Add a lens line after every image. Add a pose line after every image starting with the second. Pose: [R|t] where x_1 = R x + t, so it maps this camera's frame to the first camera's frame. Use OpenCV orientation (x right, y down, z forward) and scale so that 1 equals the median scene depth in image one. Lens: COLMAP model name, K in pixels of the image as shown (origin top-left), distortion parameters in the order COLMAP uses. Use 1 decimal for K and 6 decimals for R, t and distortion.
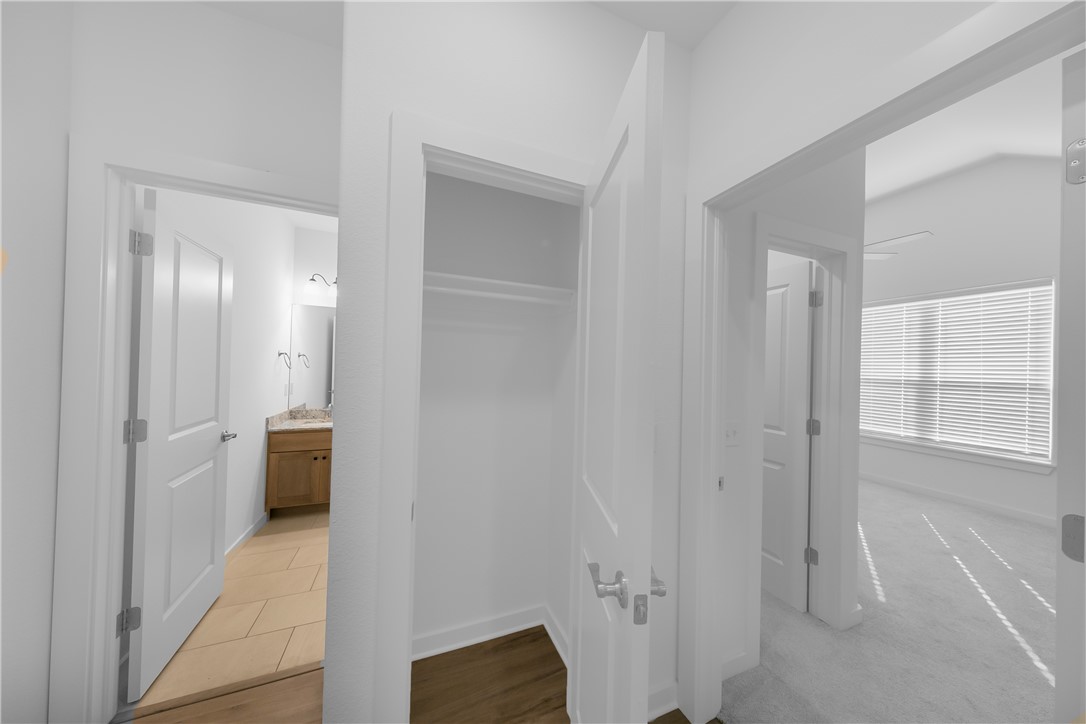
lens RADIAL K [[345.3, 0, 542.2], [0, 345.3, 364.0], [0, 0, 1]] dist [0.012408, -0.001429]
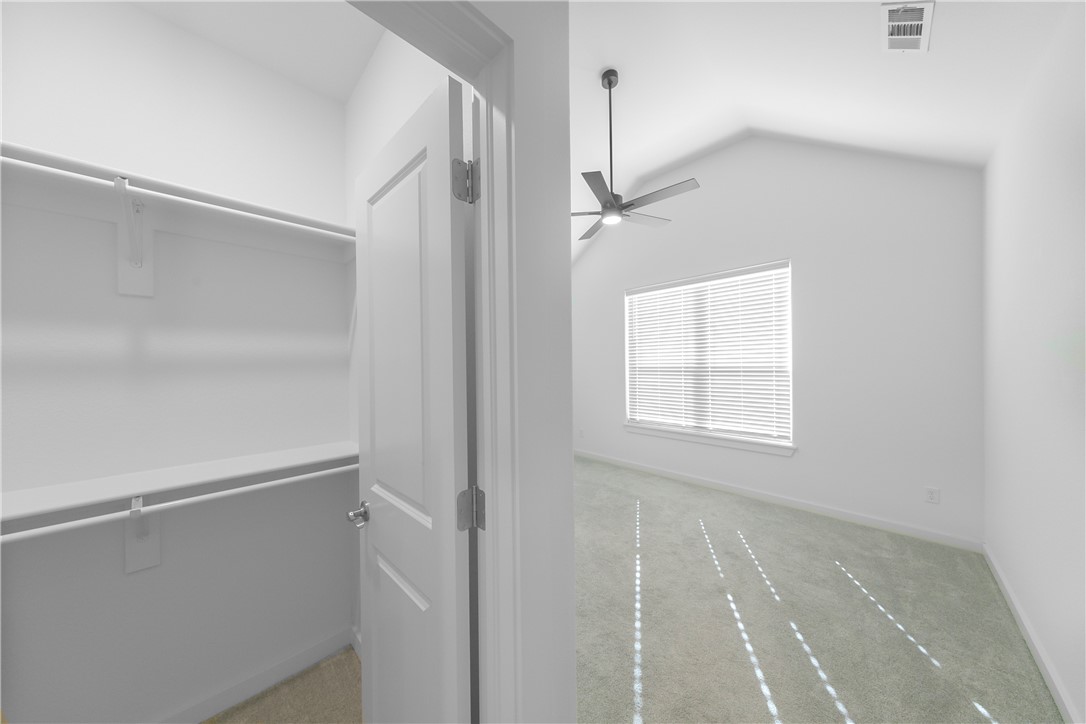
lens RADIAL K [[345.3, 0, 545.6], [0, 345.3, 361.4], [0, 0, 1]] dist [0.012408, -0.001429]
pose [[0.920466, -0.034698, 0.389278, 0.402569], [0.031753, 0.999398, 0.013998, 0.007085], [-0.389529, -0.000524, 0.921014, 0.347079]]
